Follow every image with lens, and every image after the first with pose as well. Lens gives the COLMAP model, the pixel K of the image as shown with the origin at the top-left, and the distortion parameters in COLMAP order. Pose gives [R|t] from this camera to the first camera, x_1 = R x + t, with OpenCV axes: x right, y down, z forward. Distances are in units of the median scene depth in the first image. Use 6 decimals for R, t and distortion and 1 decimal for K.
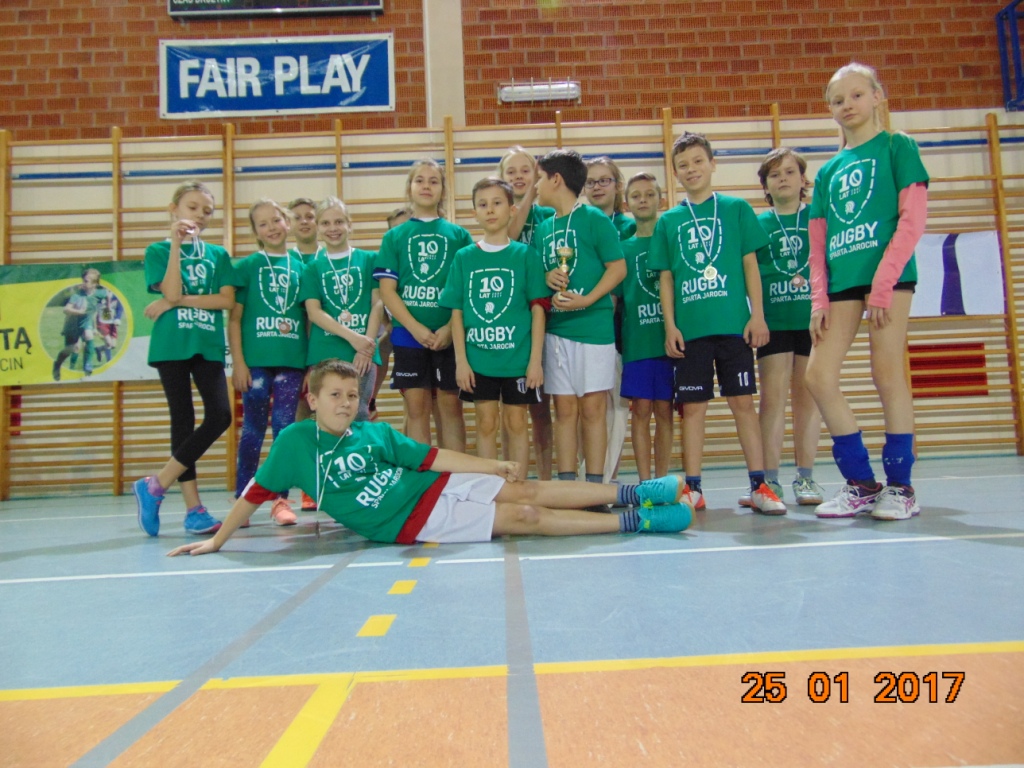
lens RADIAL K [[764.0, 0, 512.0], [0, 764.0, 384.0], [0, 0, 1]] dist [-0.001133, 0.001086]
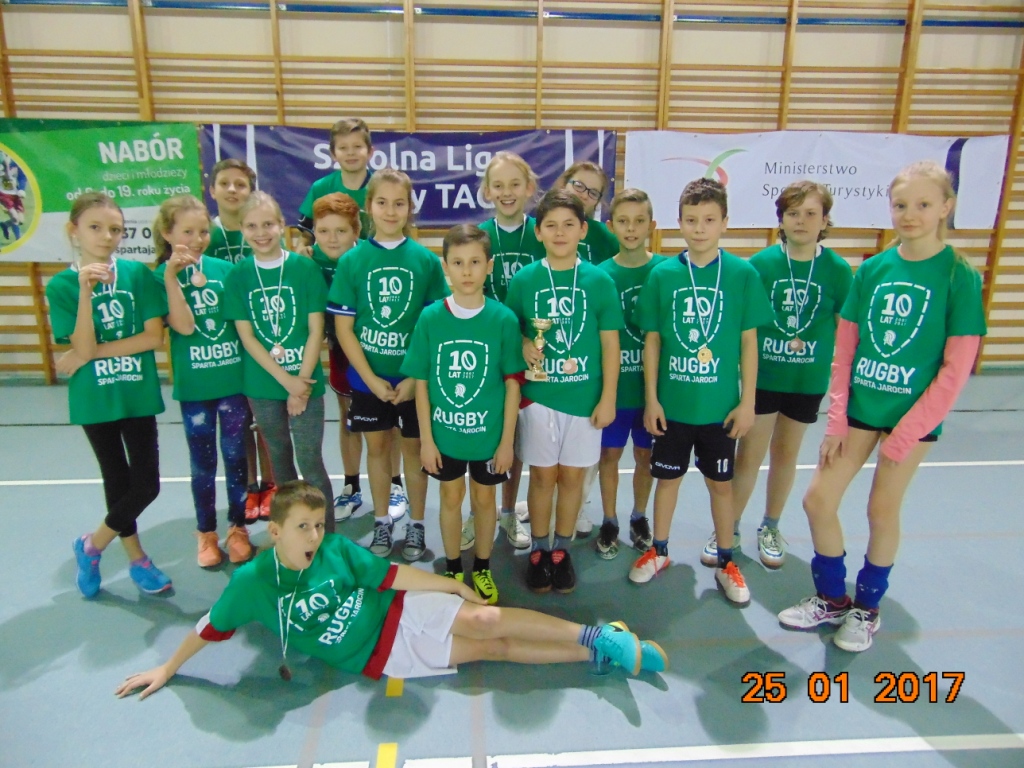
lens RADIAL K [[753.8, 0, 522.0], [0, 753.8, 381.9], [0, 0, 1]] dist [0.069626, -0.064417]
pose [[0.996625, 0.027736, 0.077257, -0.024124], [-0.050573, 0.948815, 0.311758, -0.373200], [-0.064656, -0.314613, 0.947016, 0.146431]]
